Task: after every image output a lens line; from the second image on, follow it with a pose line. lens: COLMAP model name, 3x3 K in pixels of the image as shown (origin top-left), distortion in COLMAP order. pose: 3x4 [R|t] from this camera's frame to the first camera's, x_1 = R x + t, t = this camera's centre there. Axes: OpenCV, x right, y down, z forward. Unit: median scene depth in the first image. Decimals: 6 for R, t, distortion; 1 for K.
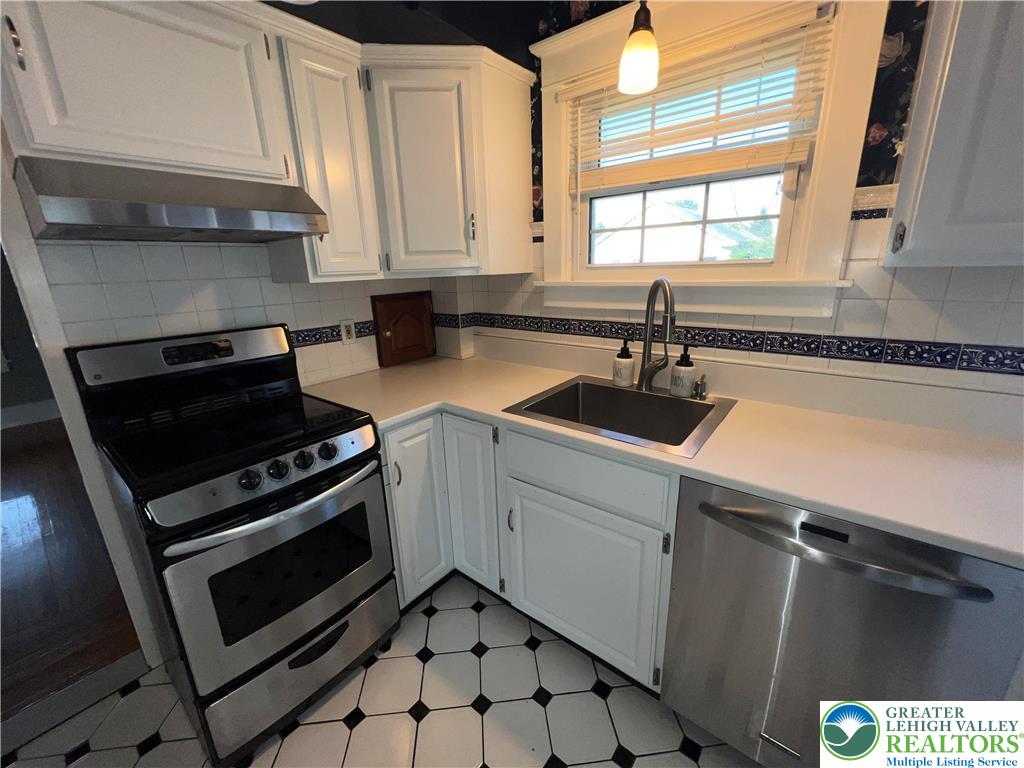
lens RADIAL K [[411.0, 0, 511.8], [0, 411.0, 383.7], [0, 0, 1]] dist [-0.001321, -0.000238]
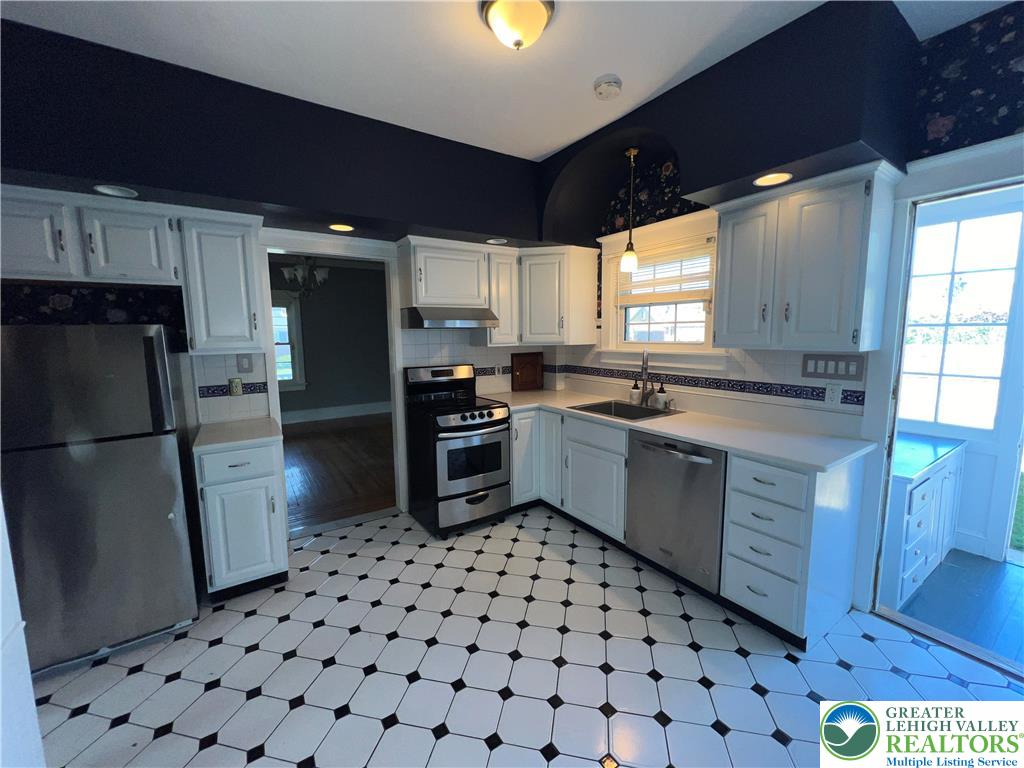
lens RADIAL K [[411.0, 0, 510.2], [0, 411.0, 382.7], [0, 0, 1]] dist [-0.001321, -0.000238]
pose [[0.952370, 0.054679, -0.300004, 0.305428], [-0.099132, 0.985873, -0.135010, 0.232810], [0.288384, 0.158319, 0.944336, -1.023849]]
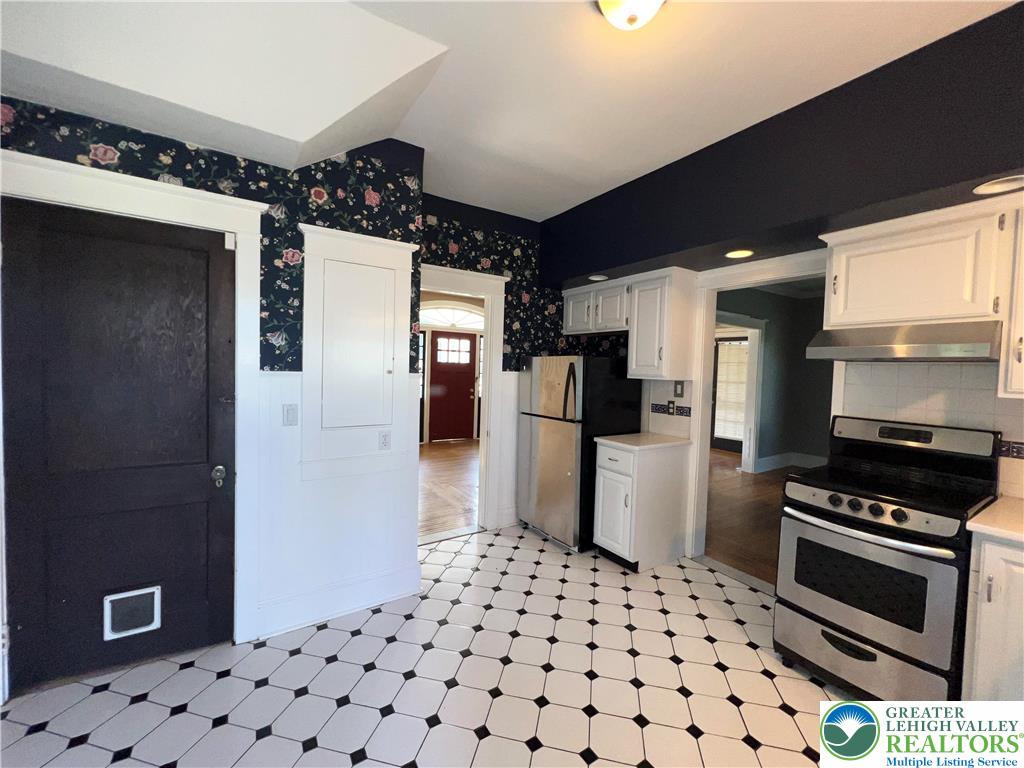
lens RADIAL K [[411.0, 0, 512.0], [0, 411.0, 385.9], [0, 0, 1]] dist [-0.001321, -0.000238]
pose [[-0.315470, 0.063319, -0.946821, 0.921569], [-0.274972, 0.948864, 0.155074, -0.073447], [0.908223, 0.309271, -0.281927, 0.081375]]
